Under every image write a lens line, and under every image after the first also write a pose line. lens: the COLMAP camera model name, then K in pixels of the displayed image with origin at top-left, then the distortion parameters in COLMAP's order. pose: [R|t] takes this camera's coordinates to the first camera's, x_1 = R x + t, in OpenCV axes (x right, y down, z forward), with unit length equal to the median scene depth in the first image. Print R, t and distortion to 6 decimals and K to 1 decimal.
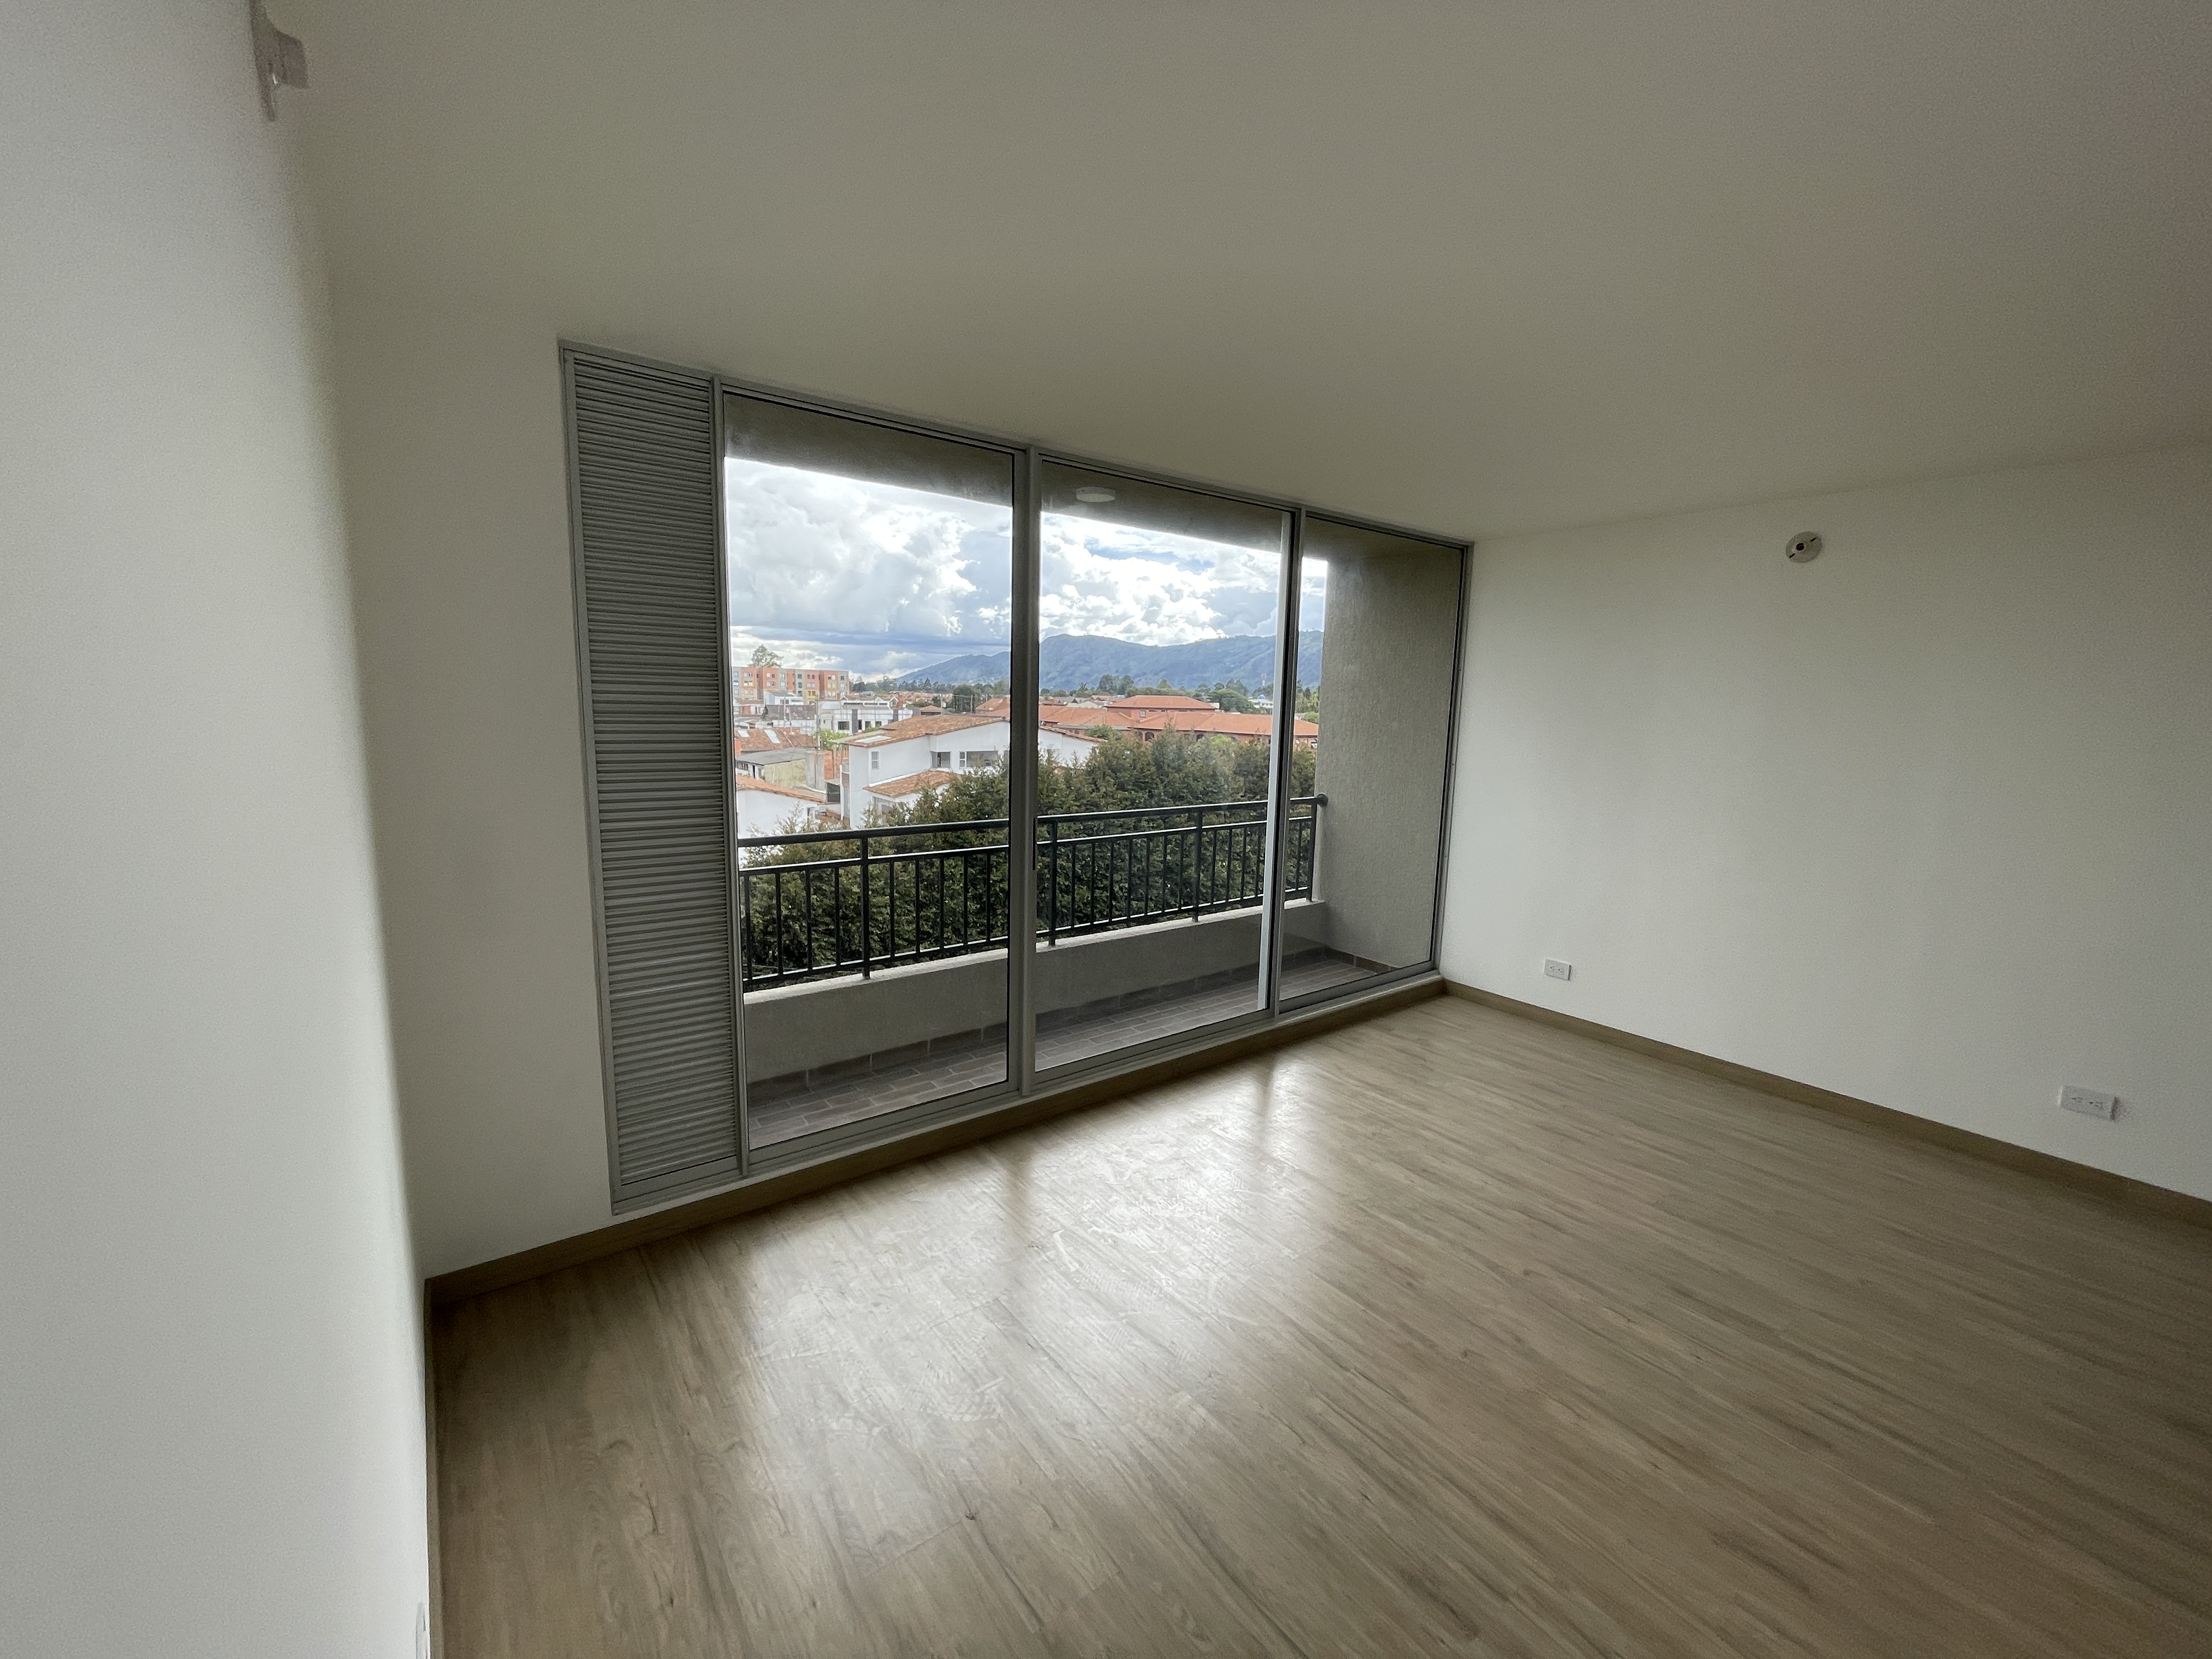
lens RADIAL K [[894.1, 0, 1100.0], [0, 894.1, 832.2], [0, 0, 1]] dist [-0.001794, -0.000110]
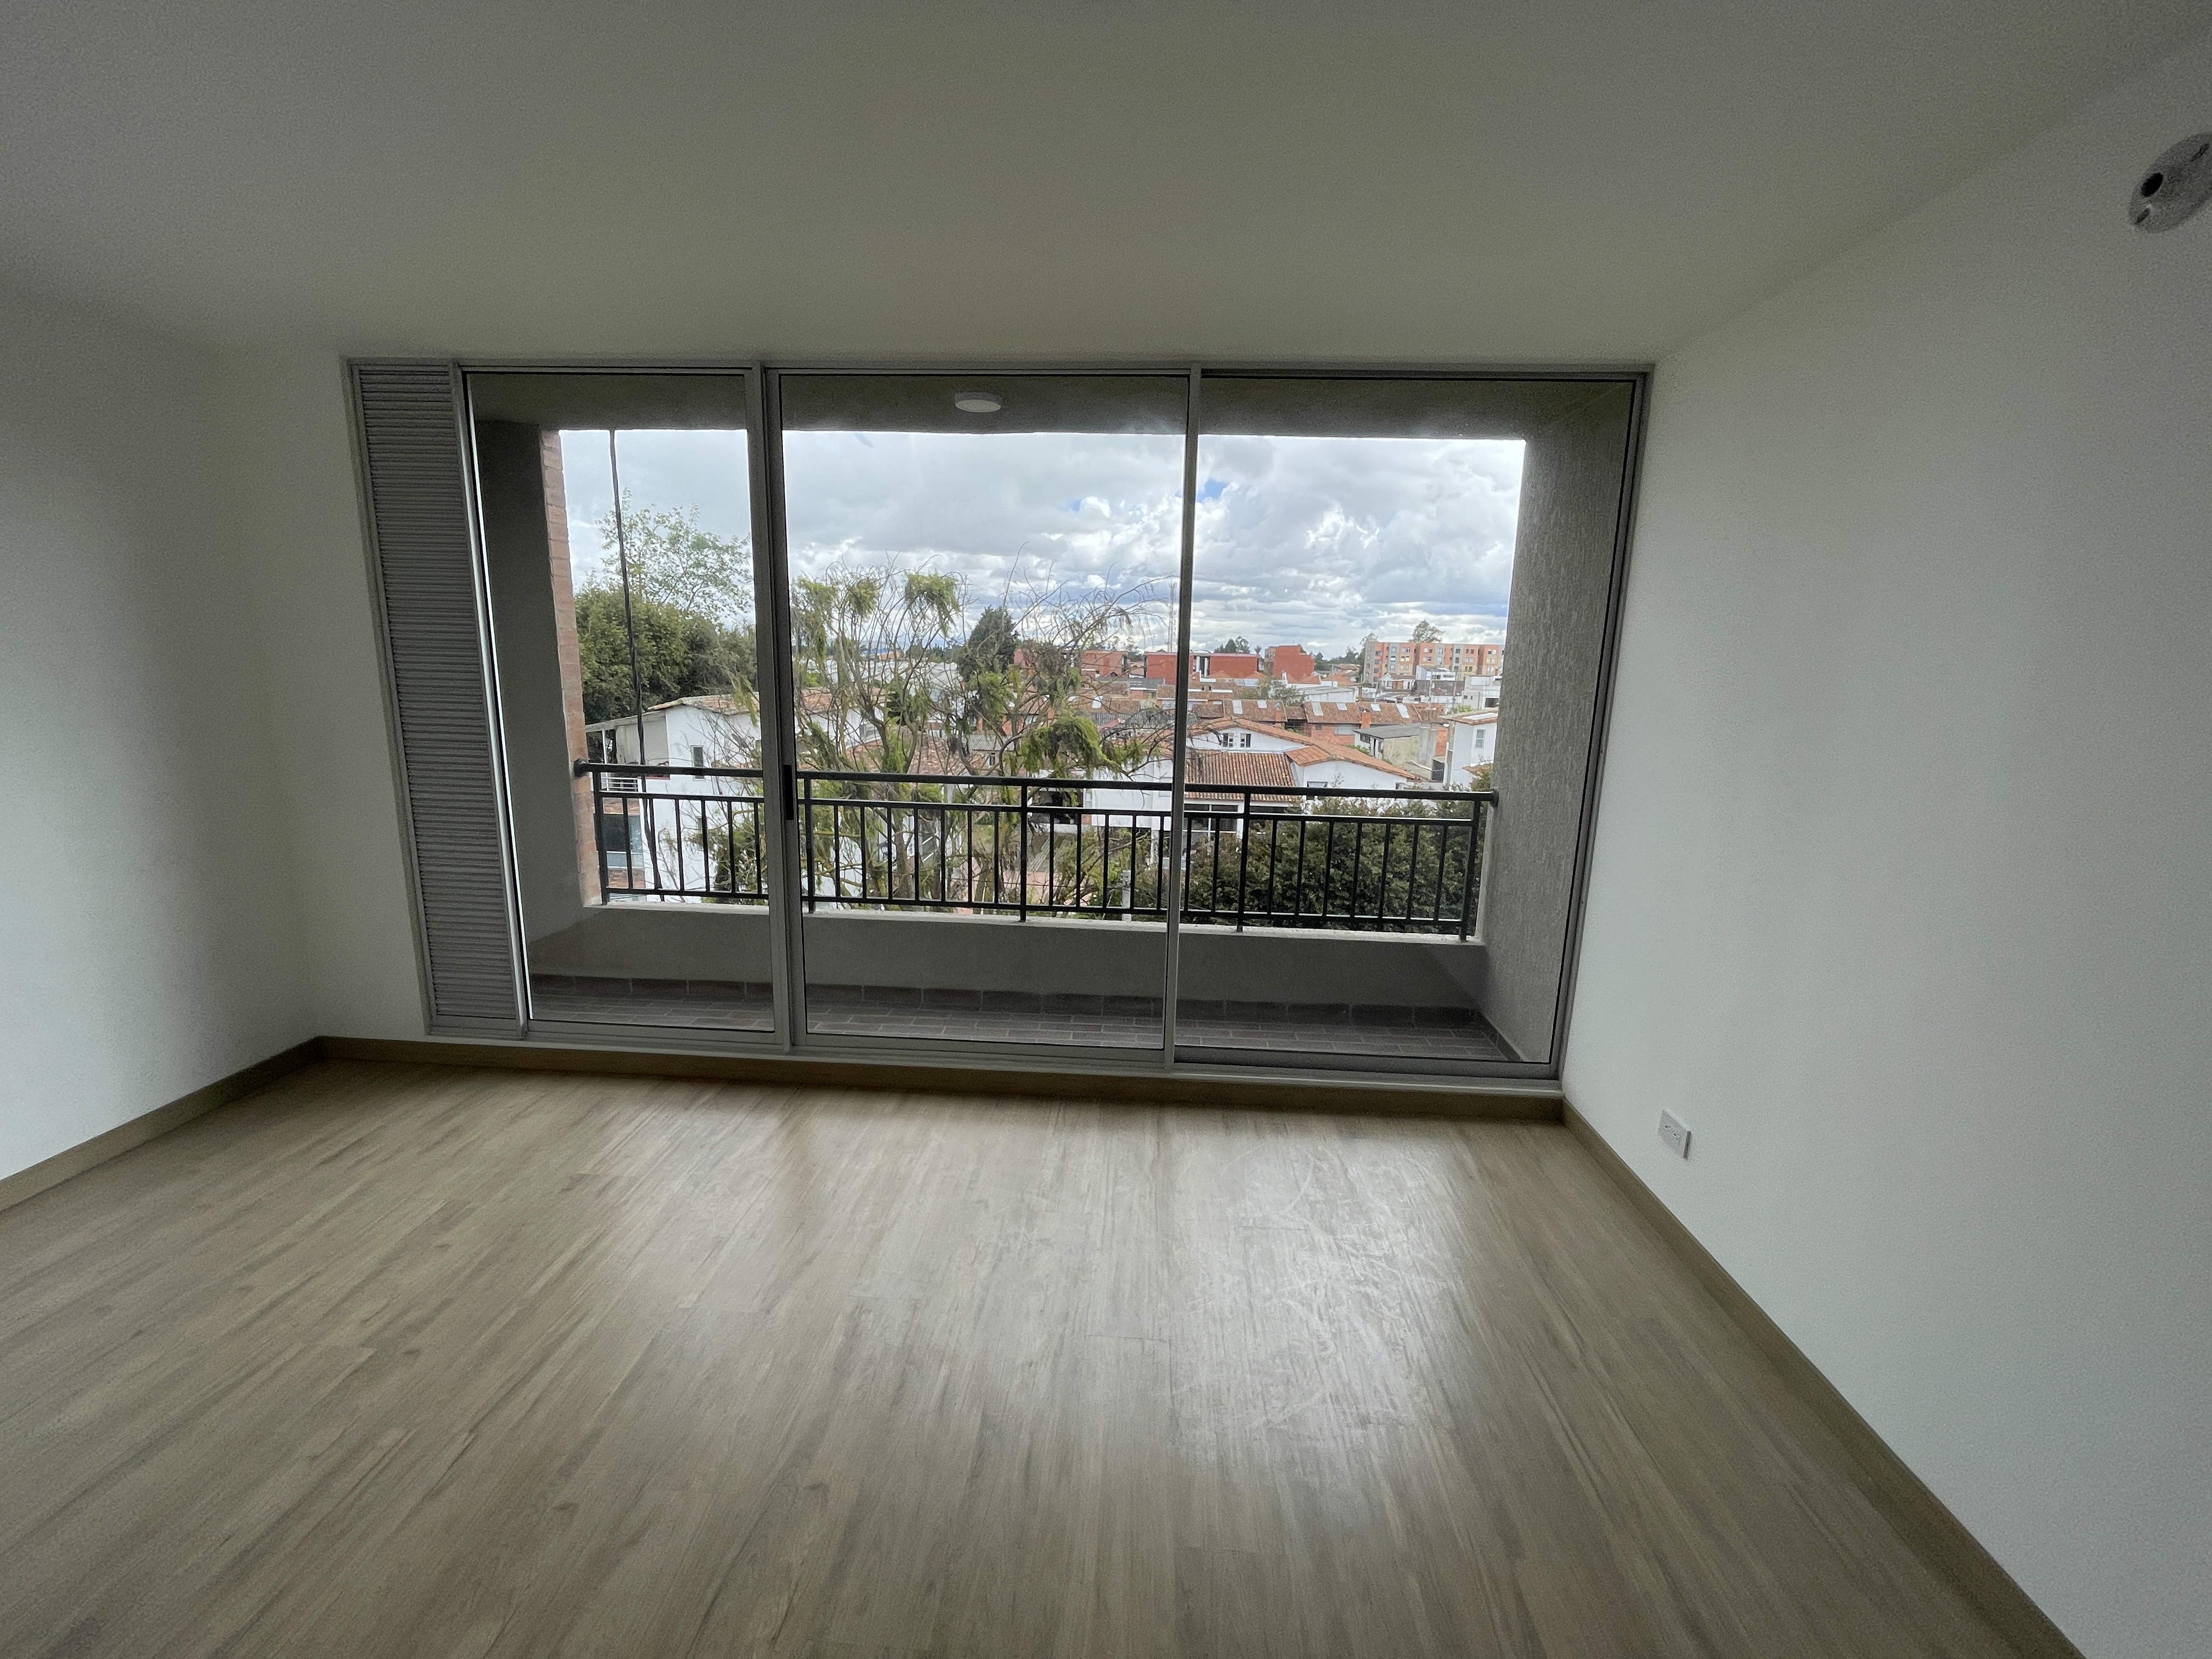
lens RADIAL K [[894.1, 0, 1102.3], [0, 894.1, 829.4], [0, 0, 1]] dist [-0.001794, -0.000110]
pose [[0.761625, 0.116036, -0.637544, 0.515930], [-0.101300, 0.993061, 0.059727, -0.024691], [0.640051, 0.019093, 0.768095, 0.319824]]
